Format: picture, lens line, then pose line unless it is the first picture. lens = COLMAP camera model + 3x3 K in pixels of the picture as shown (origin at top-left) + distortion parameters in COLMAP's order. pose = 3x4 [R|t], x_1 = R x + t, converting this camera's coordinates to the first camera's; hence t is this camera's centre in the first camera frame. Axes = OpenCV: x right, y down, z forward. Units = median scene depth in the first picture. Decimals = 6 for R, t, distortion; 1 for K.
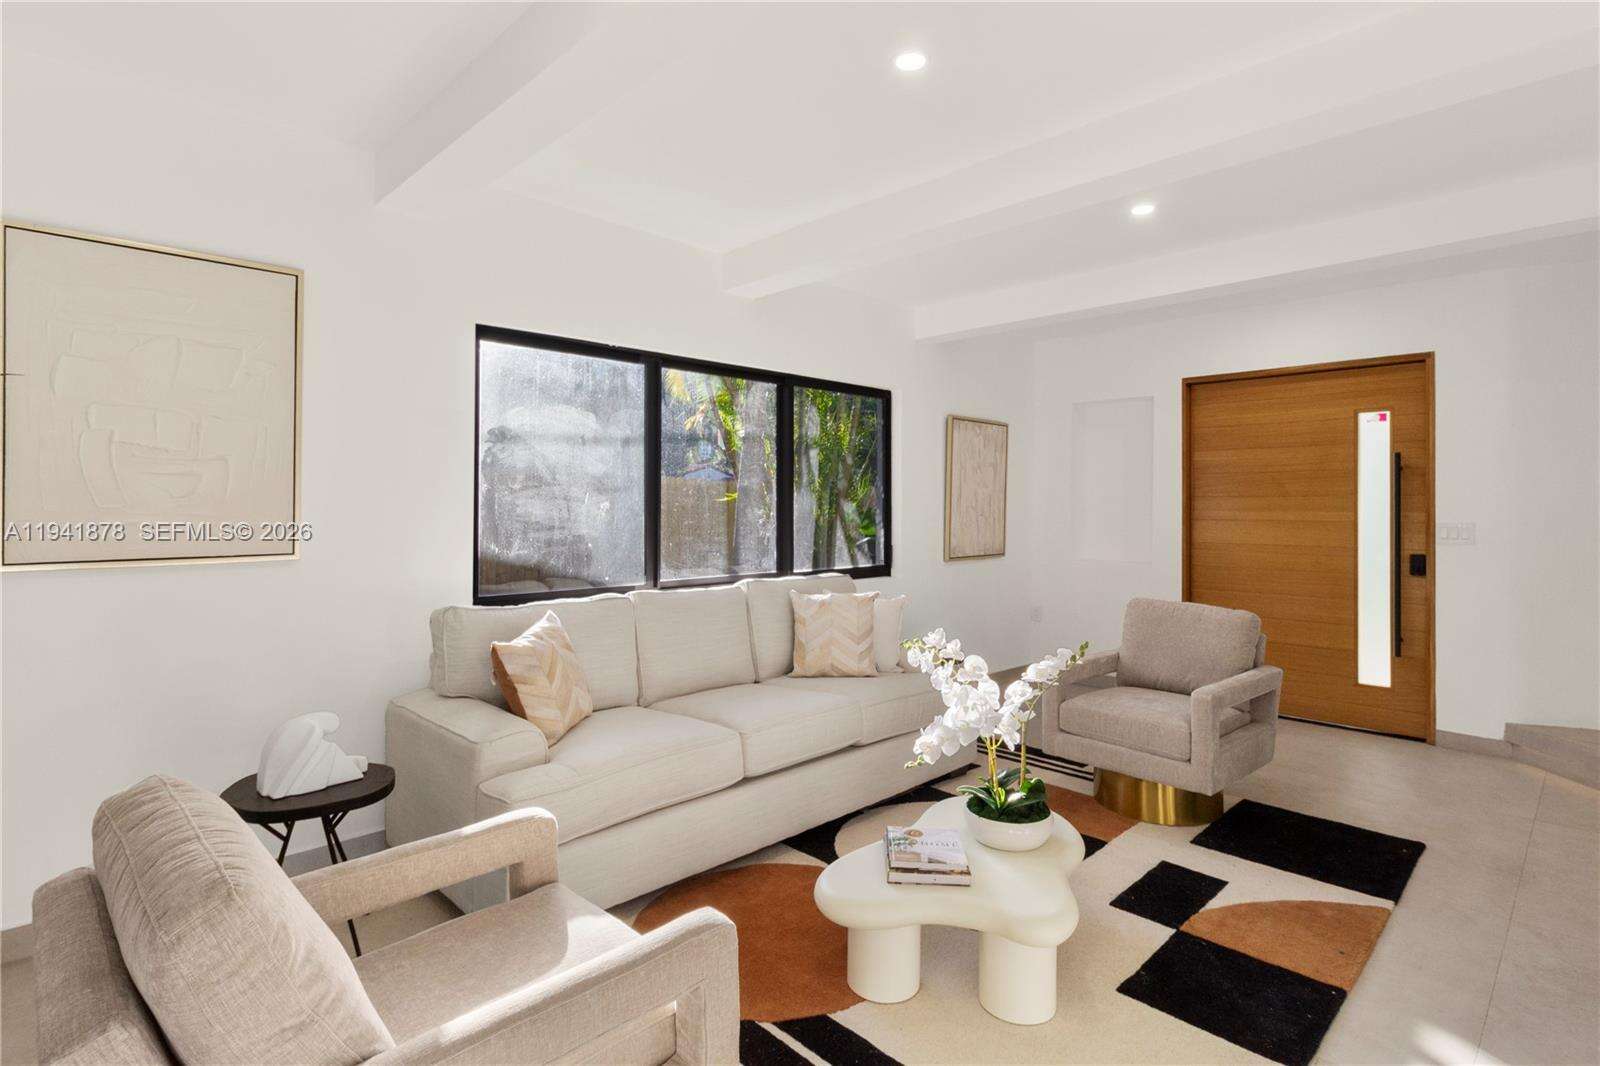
lens RADIAL K [[801.7, 0, 799.8], [0, 801.7, 509.3], [0, 0, 1]] dist [-0.000283, 0.000908]
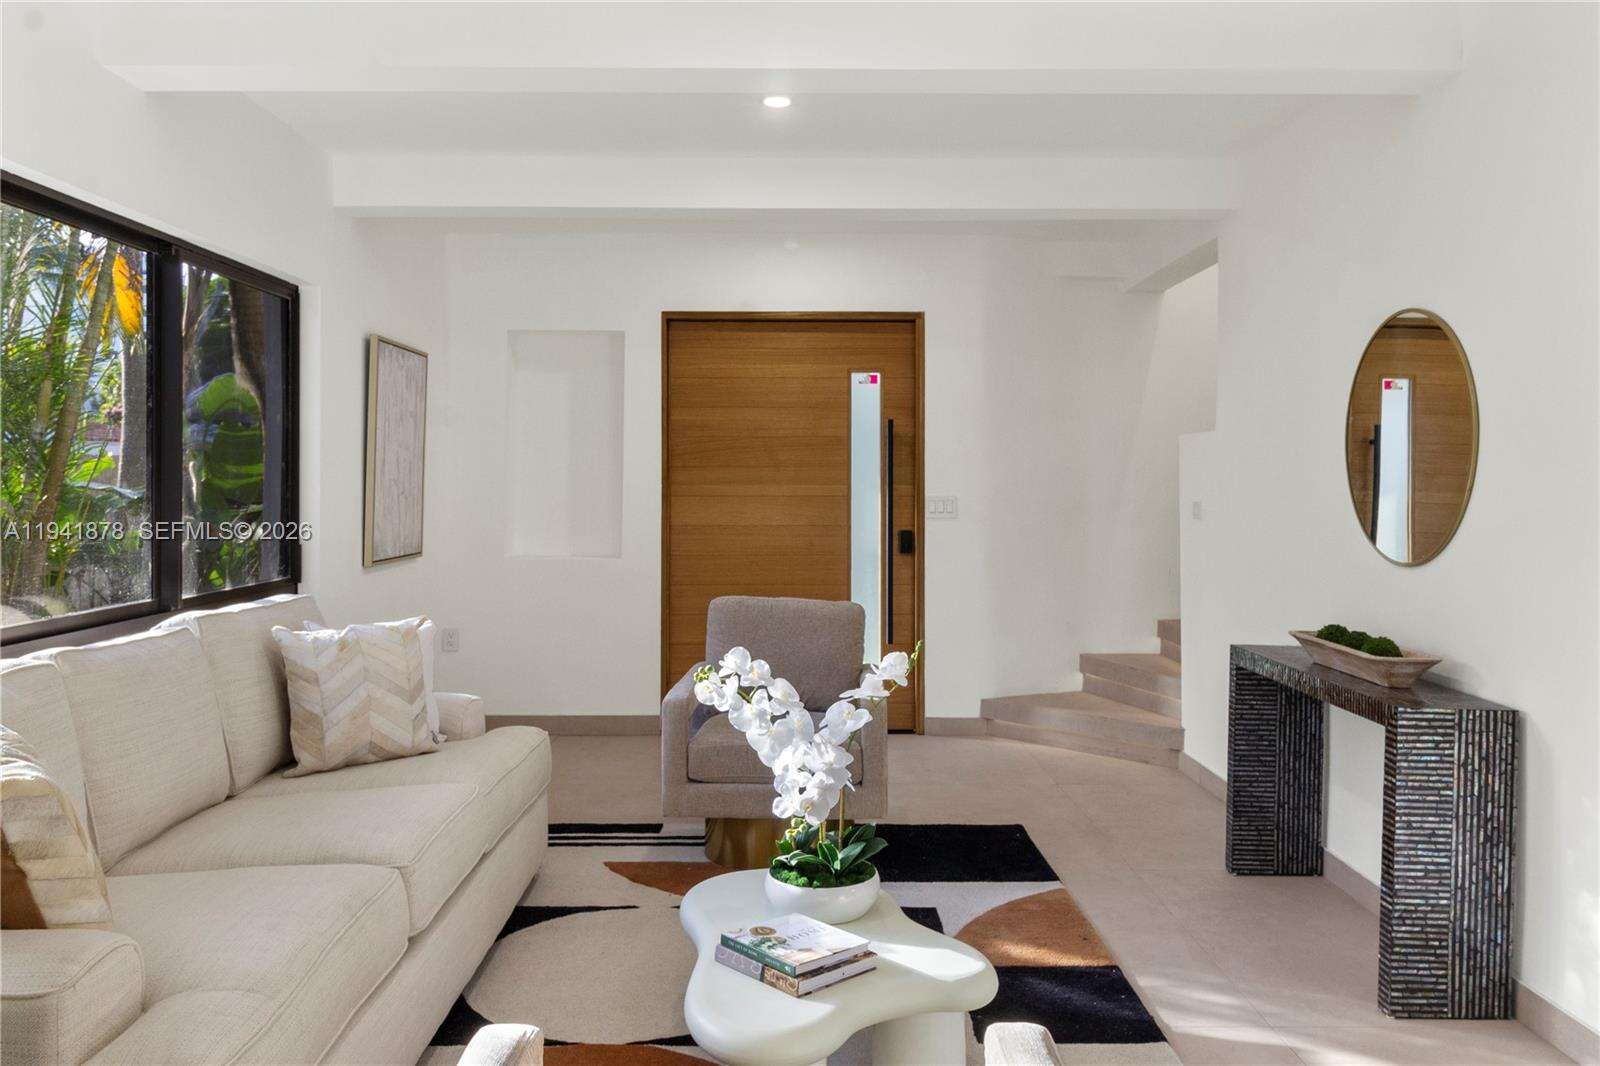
lens RADIAL K [[1218.9, 0, 801.5], [0, 1218.9, 501.1], [0, 0, 1]] dist [0.000638, 0.000986]
pose [[0.698602, -0.013893, 0.715375, -0.323596], [0.004462, 0.999877, 0.015061, 0.000468], [-0.715496, -0.007330, 0.698578, 0.111969]]
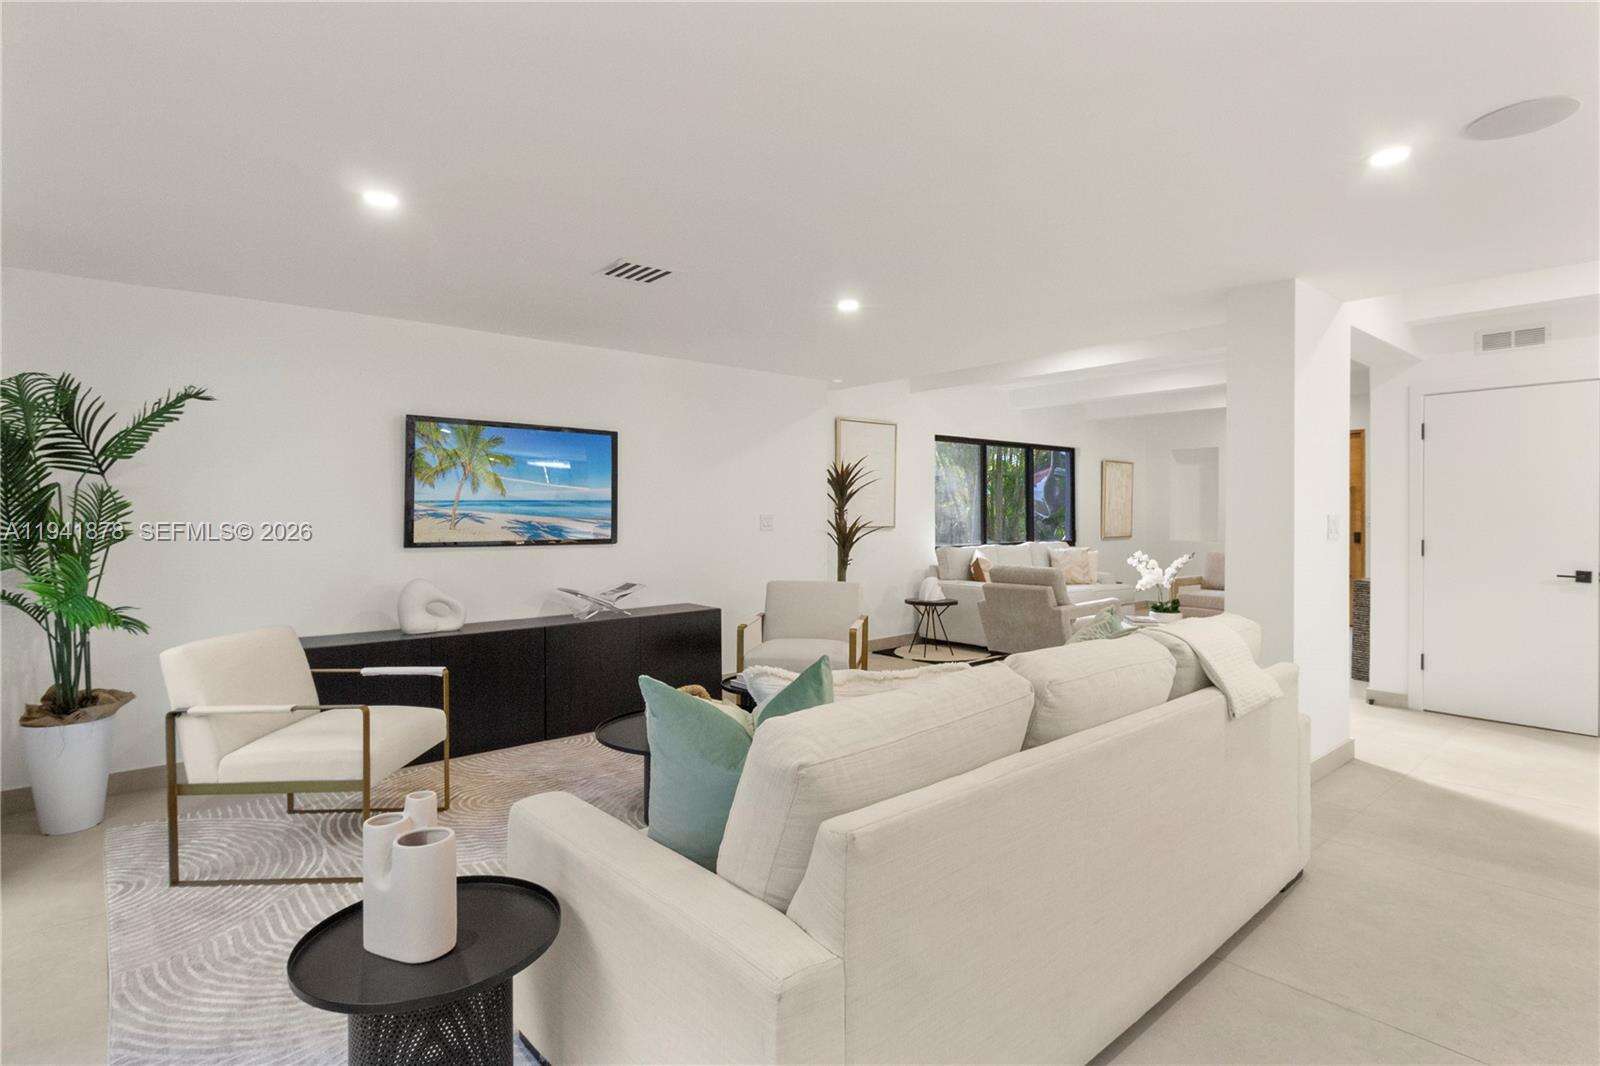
lens RADIAL K [[801.7, 0, 799.8], [0, 801.7, 509.3], [0, 0, 1]] dist [-0.000283, 0.000908]
pose [[0.997578, -0.004674, -0.069395, -0.473615], [0.004166, 0.999963, -0.007463, 0.009975], [0.069427, 0.007156, 0.997561, -1.096784]]
